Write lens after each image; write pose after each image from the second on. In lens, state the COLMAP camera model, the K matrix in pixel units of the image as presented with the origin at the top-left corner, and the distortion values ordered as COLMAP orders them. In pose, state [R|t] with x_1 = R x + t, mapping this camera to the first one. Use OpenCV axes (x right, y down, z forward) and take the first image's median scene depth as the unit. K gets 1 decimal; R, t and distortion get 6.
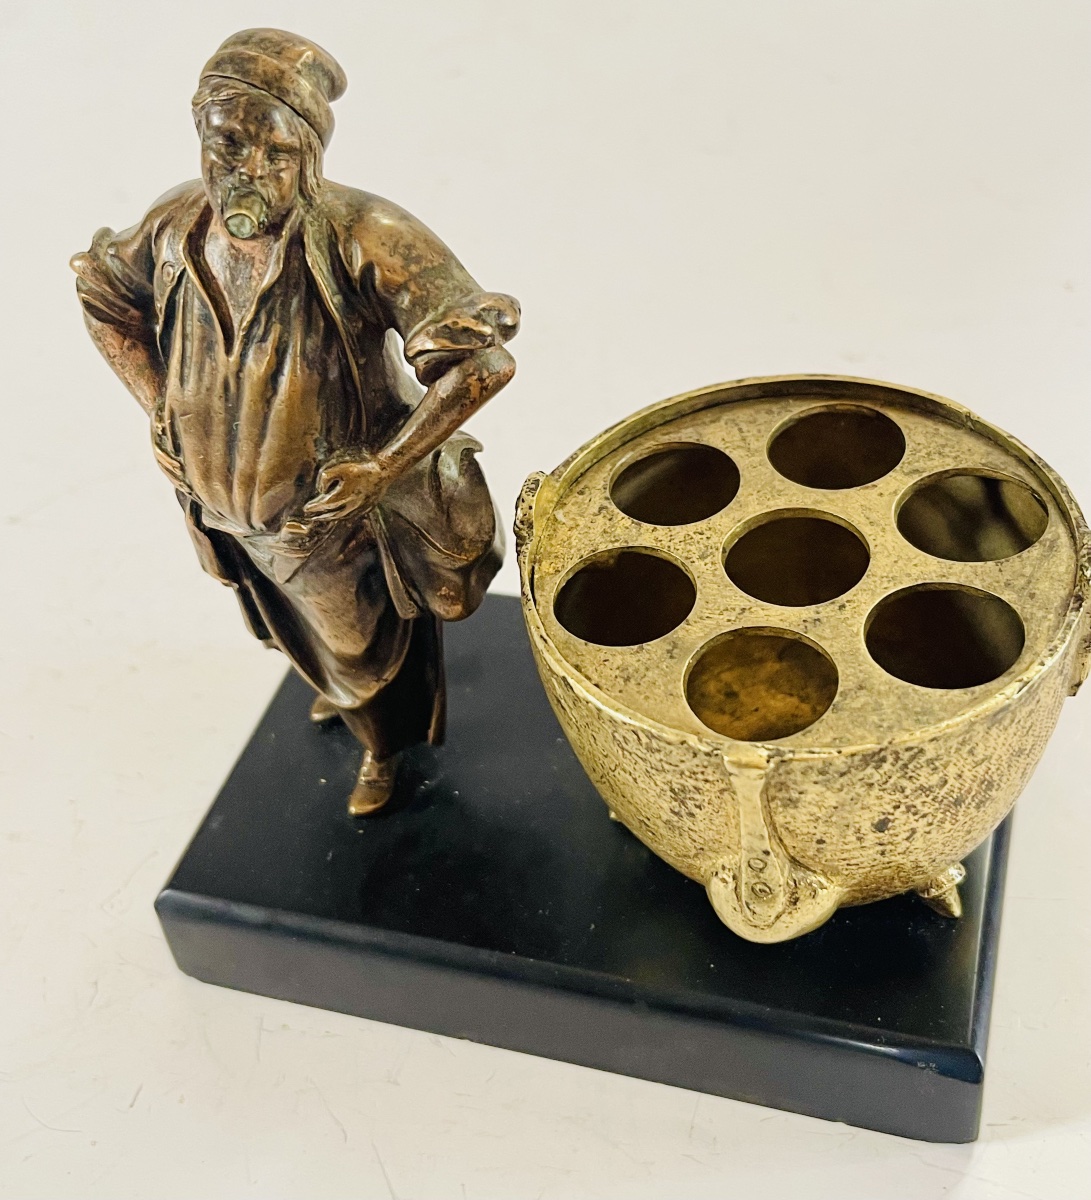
lens RADIAL K [[1646.7, 0, 547.5], [0, 1646.7, 536.4], [0, 0, 1]] dist [0.039139, -0.031272]
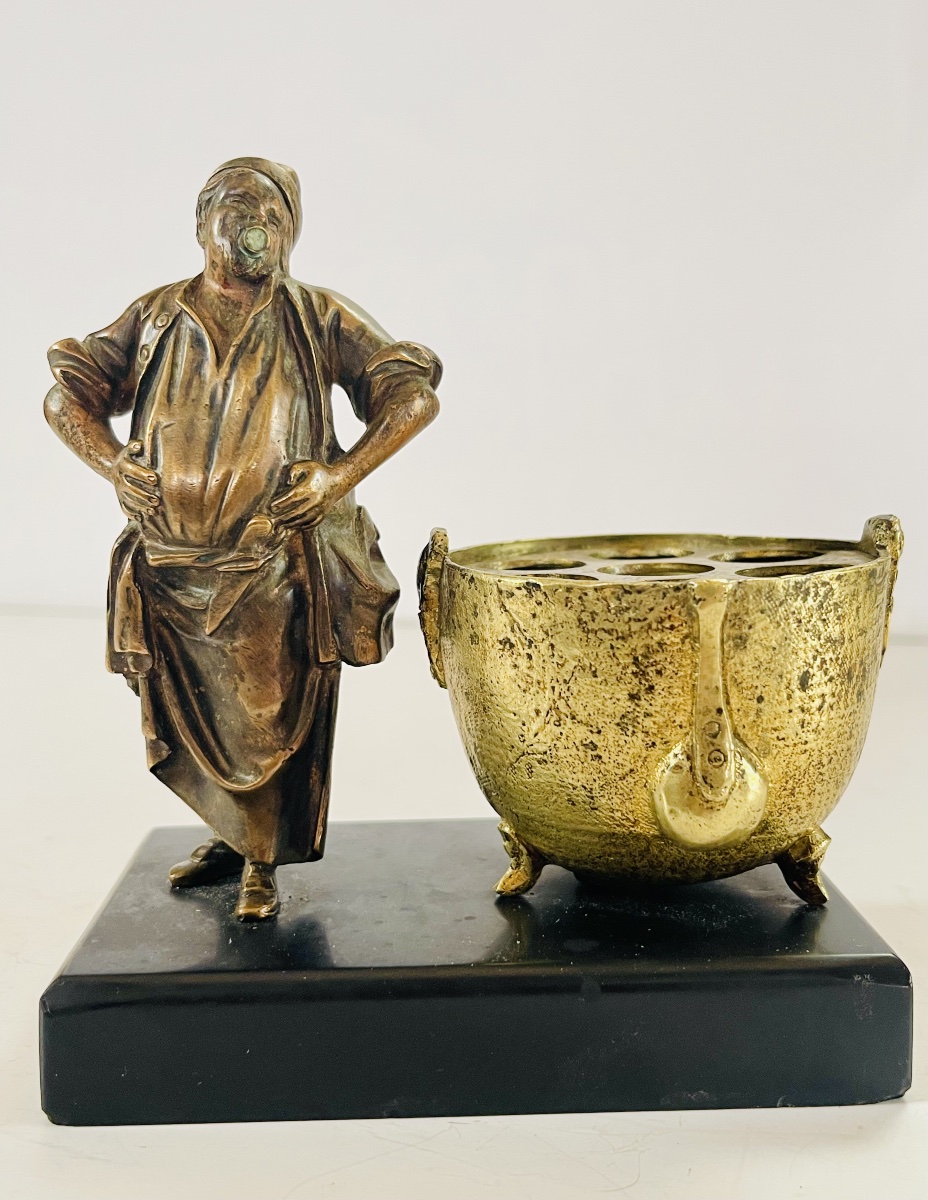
lens RADIAL K [[1356.6, 0, 464.0], [0, 1356.6, 600.0], [0, 0, 1]] dist [0.003401, 0.015736]
pose [[0.942802, 0.052106, 0.329255, -0.347637], [0.147291, 0.820948, -0.551678, 0.617792], [-0.299047, 0.568620, 0.766317, 0.282379]]
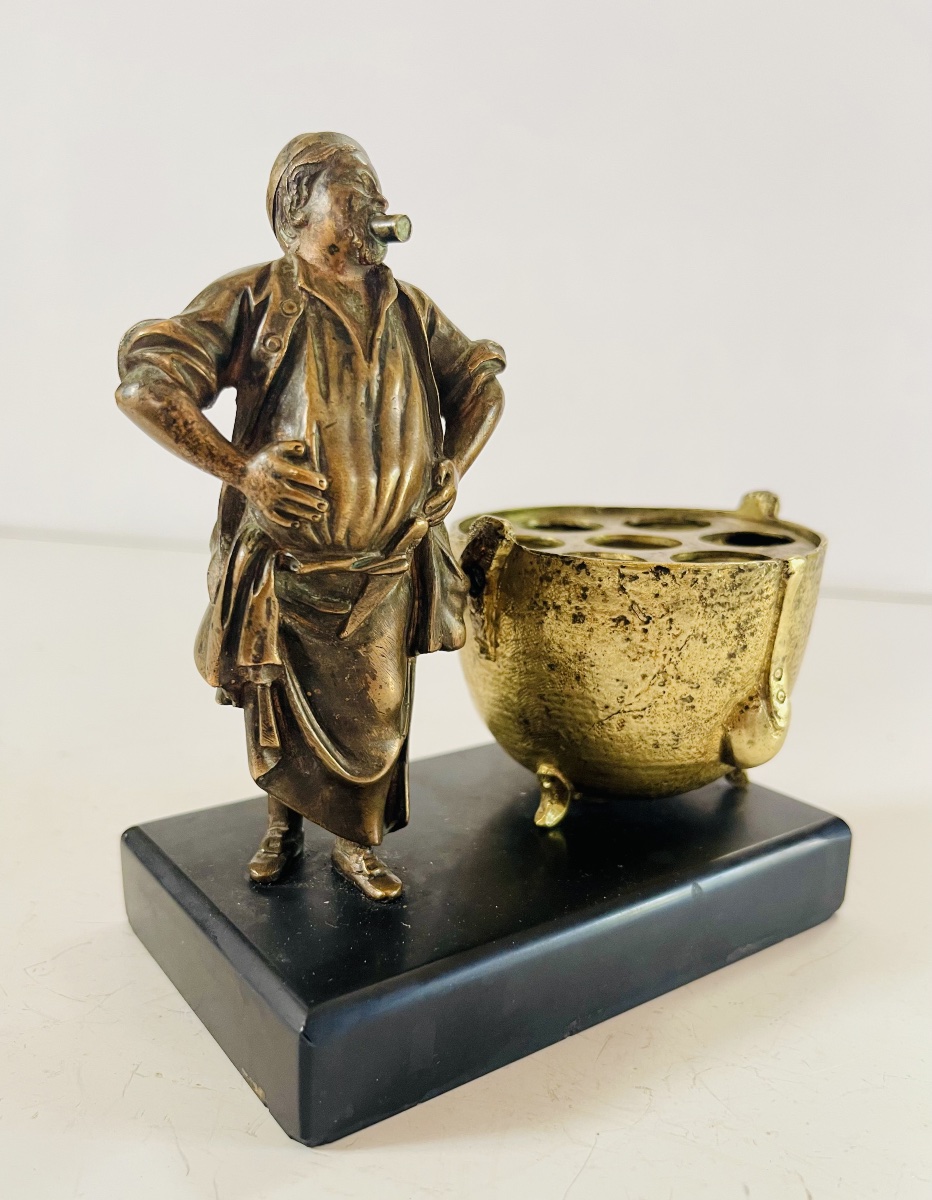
lens RADIAL K [[941.8, 0, 407.4], [0, 941.8, 600.2], [0, 0, 1]] dist [0.000838, 0.000324]
pose [[0.613803, -0.058348, 0.787300, -0.713938], [0.461895, 0.835302, -0.298202, 0.241191], [-0.640234, 0.546687, 0.539661, 0.729387]]
